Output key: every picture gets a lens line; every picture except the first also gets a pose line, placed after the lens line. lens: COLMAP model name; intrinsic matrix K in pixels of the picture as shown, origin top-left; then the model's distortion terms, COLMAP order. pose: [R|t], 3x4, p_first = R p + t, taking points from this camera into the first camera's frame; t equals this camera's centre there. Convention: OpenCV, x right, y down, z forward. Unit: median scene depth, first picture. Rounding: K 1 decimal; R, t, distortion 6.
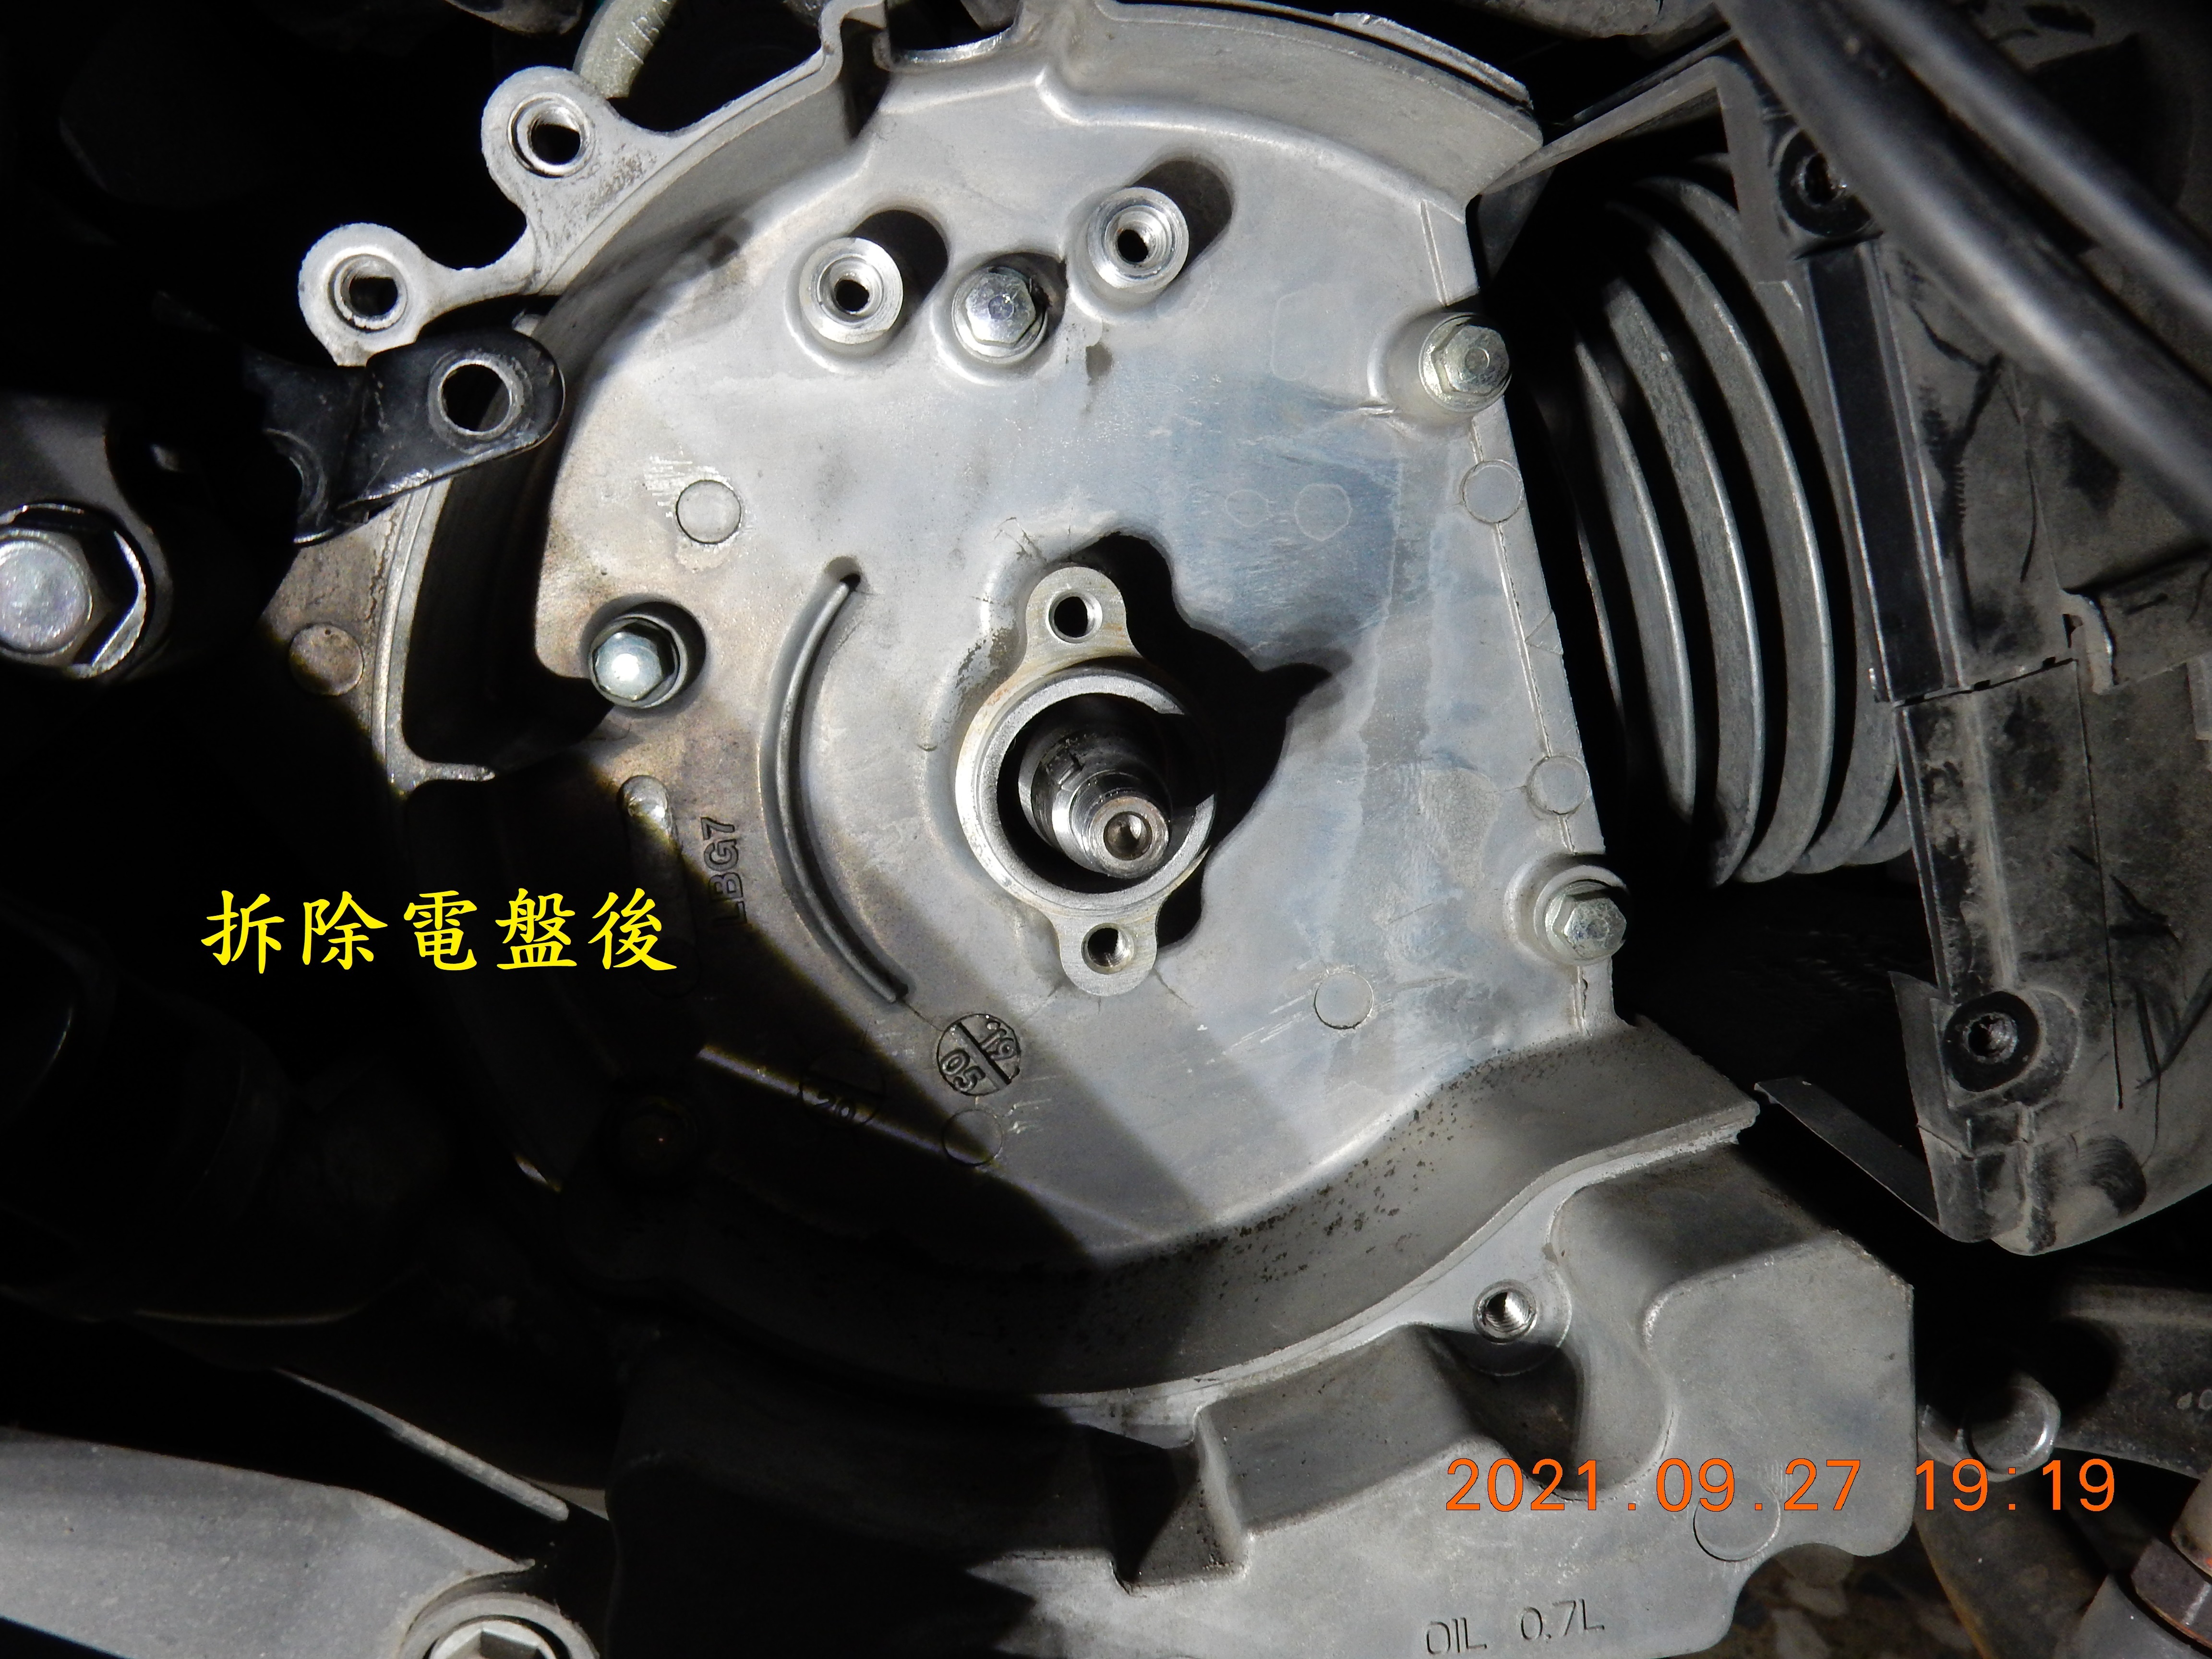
lens RADIAL K [[1930.5, 0, 1081.5], [0, 1930.5, 829.4], [0, 0, 1]] dist [0.000571, -0.012792]
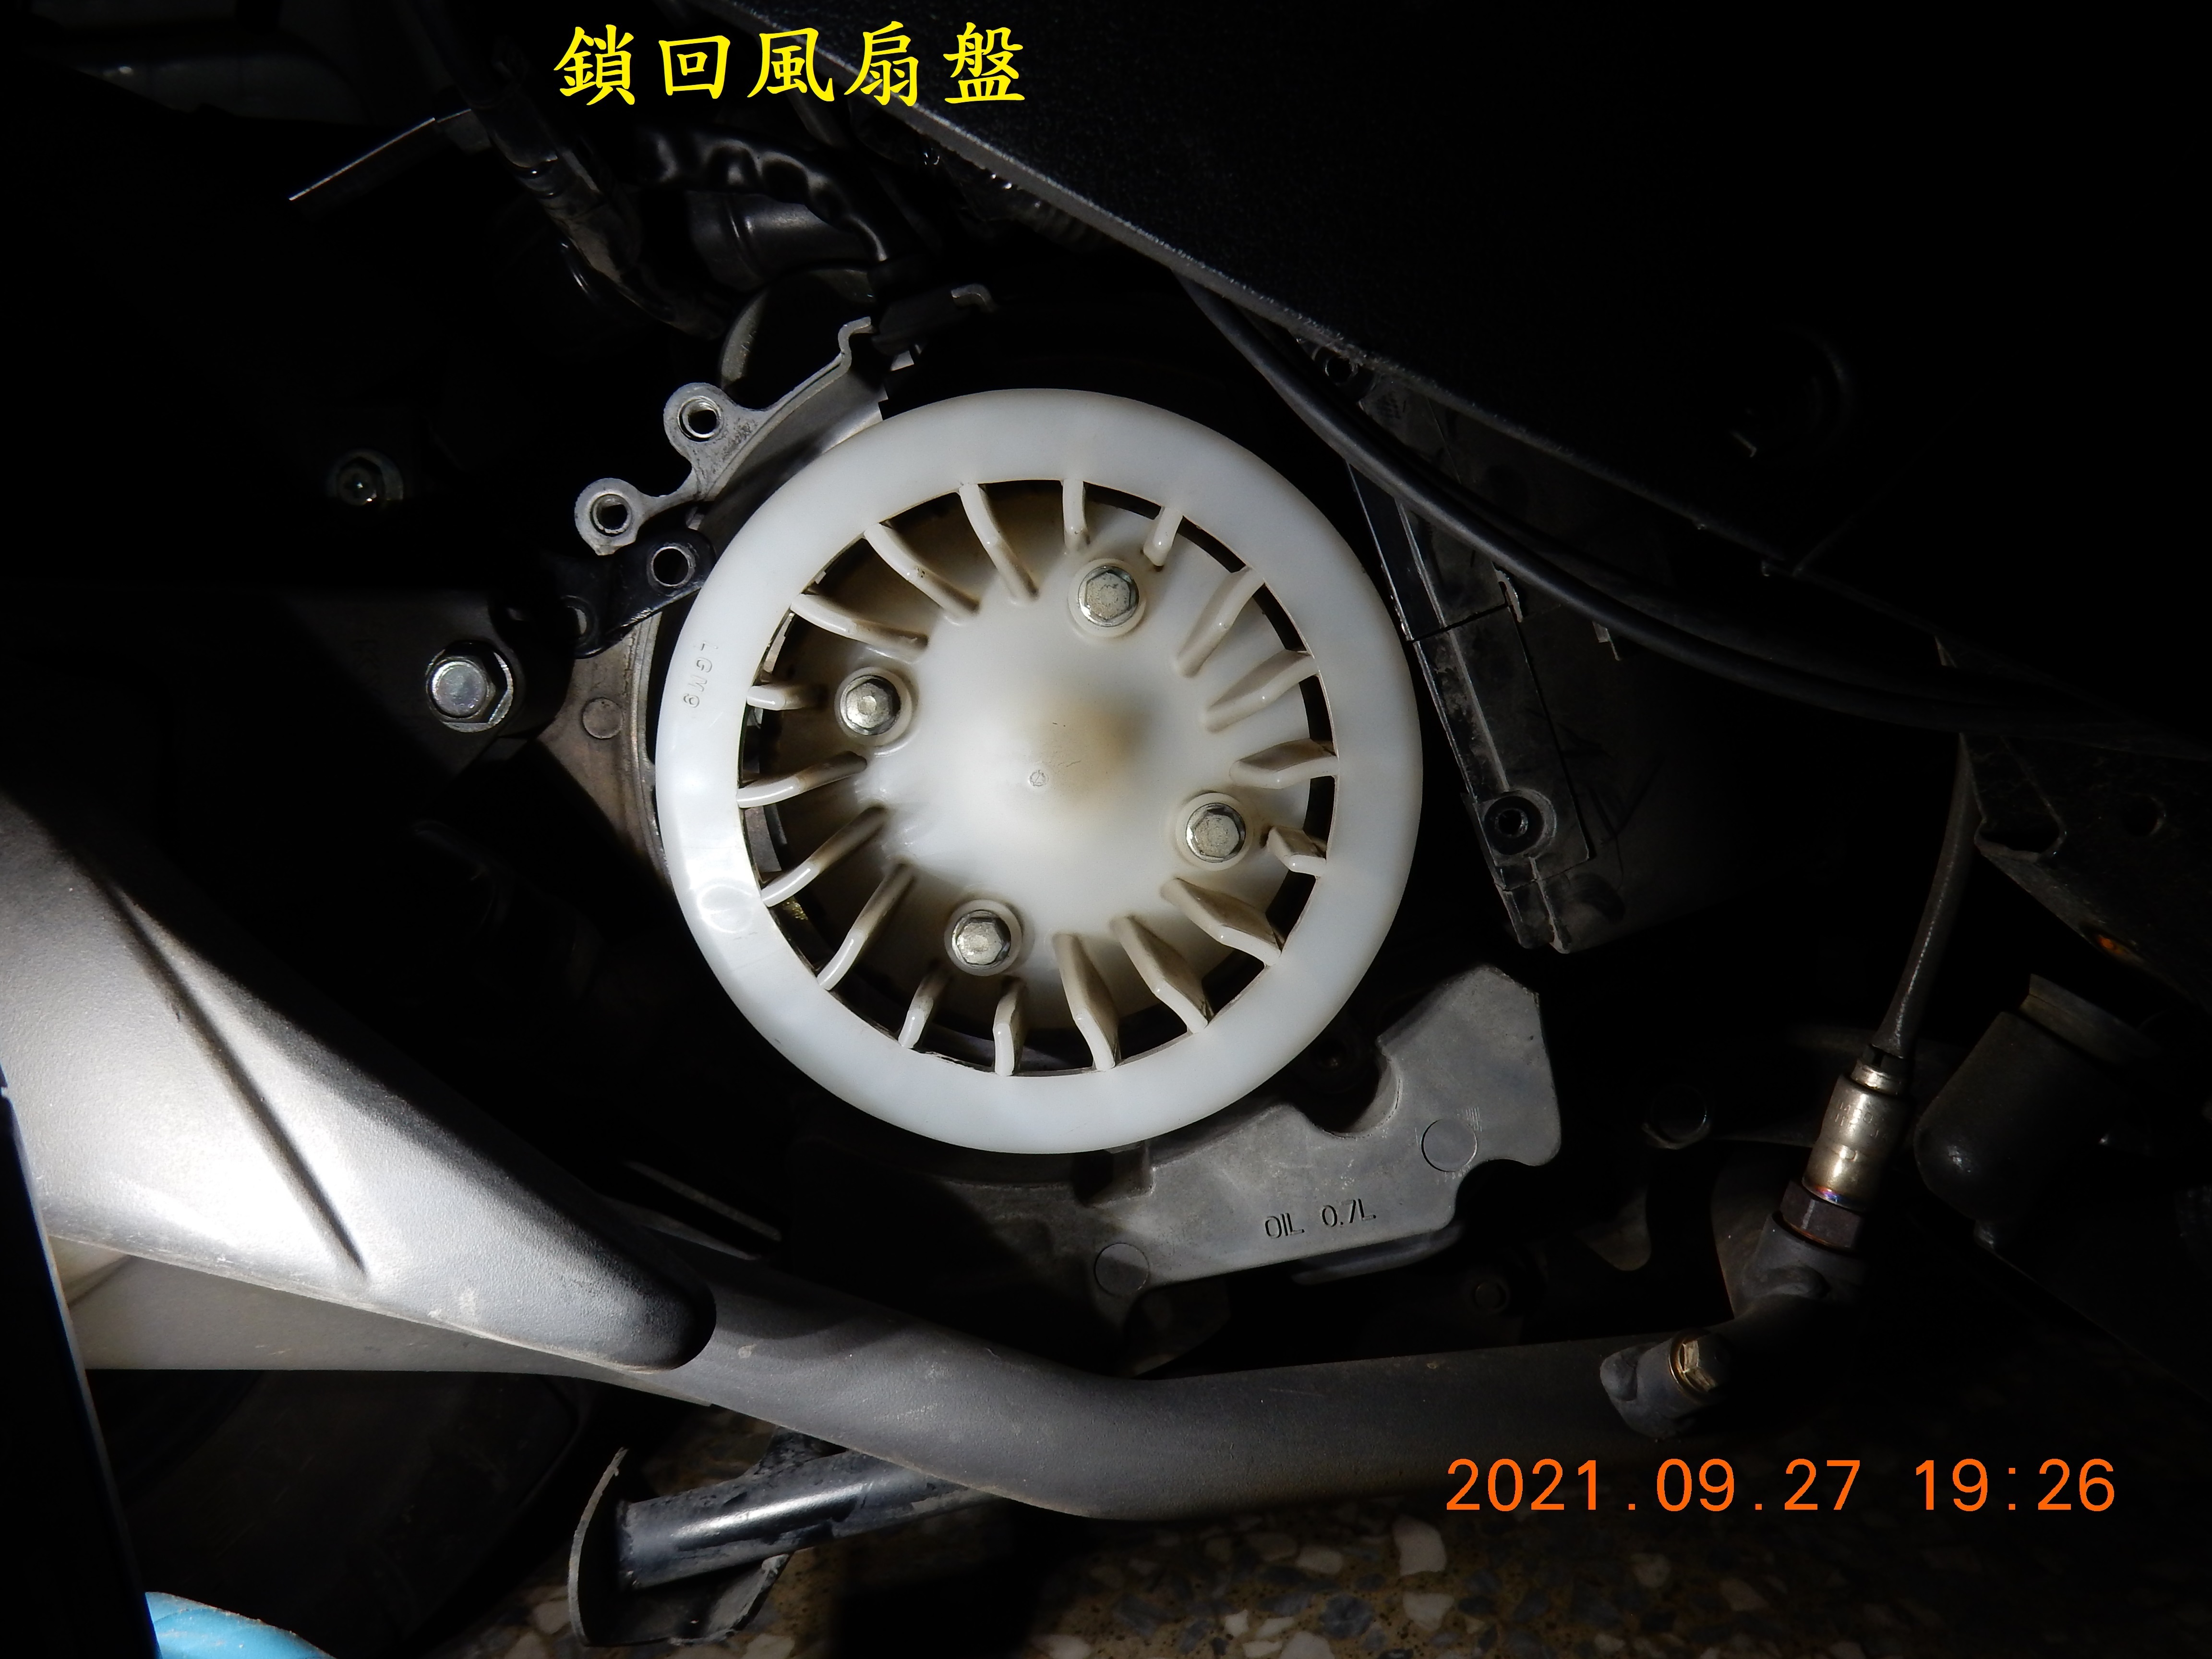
lens RADIAL K [[1930.5, 0, 1056.6], [0, 1930.5, 842.2], [0, 0, 1]] dist [0.000571, -0.012792]
pose [[0.985213, -0.093117, -0.143818, 0.304752], [0.085354, 0.994588, -0.059247, 0.189797], [0.148557, 0.046096, 0.987829, -0.792806]]
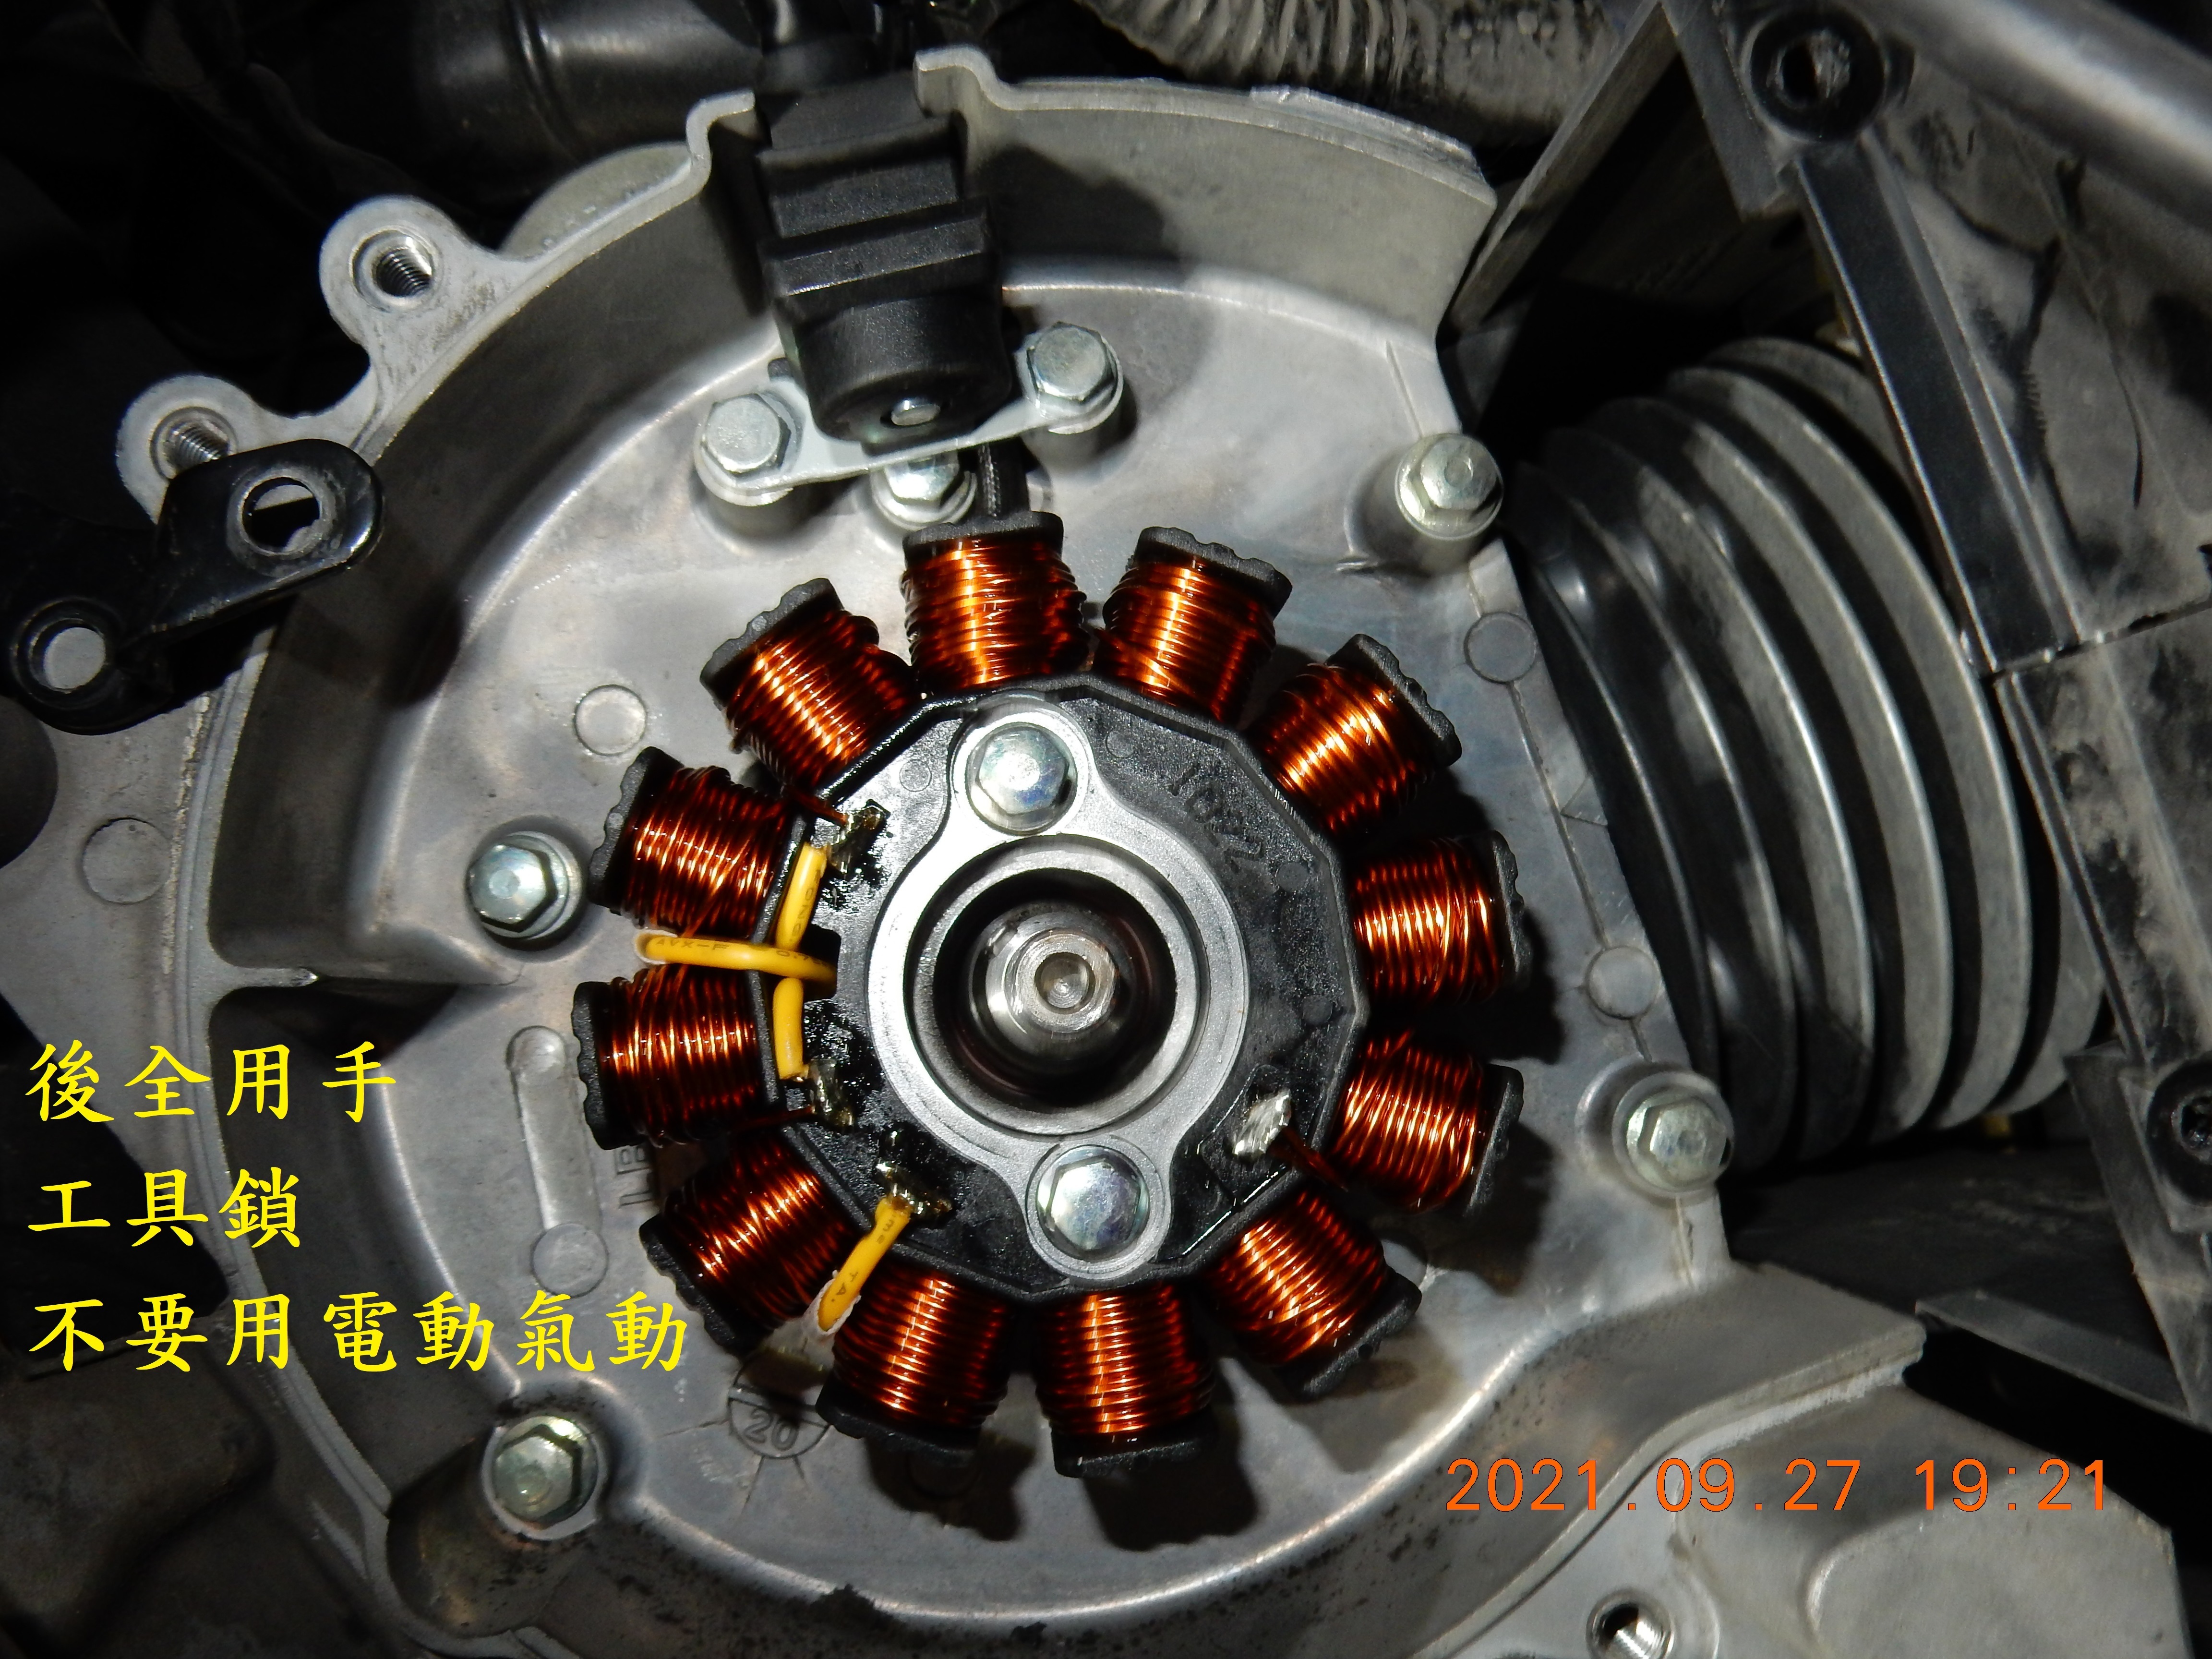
lens RADIAL K [[1930.5, 0, 1088.1], [0, 1930.5, 839.7], [0, 0, 1]] dist [0.000571, -0.012792]
pose [[0.996760, -0.068152, -0.042709, 0.077319], [0.055340, 0.966483, -0.250697, 0.159410], [0.058363, 0.247521, 0.967123, 0.224000]]
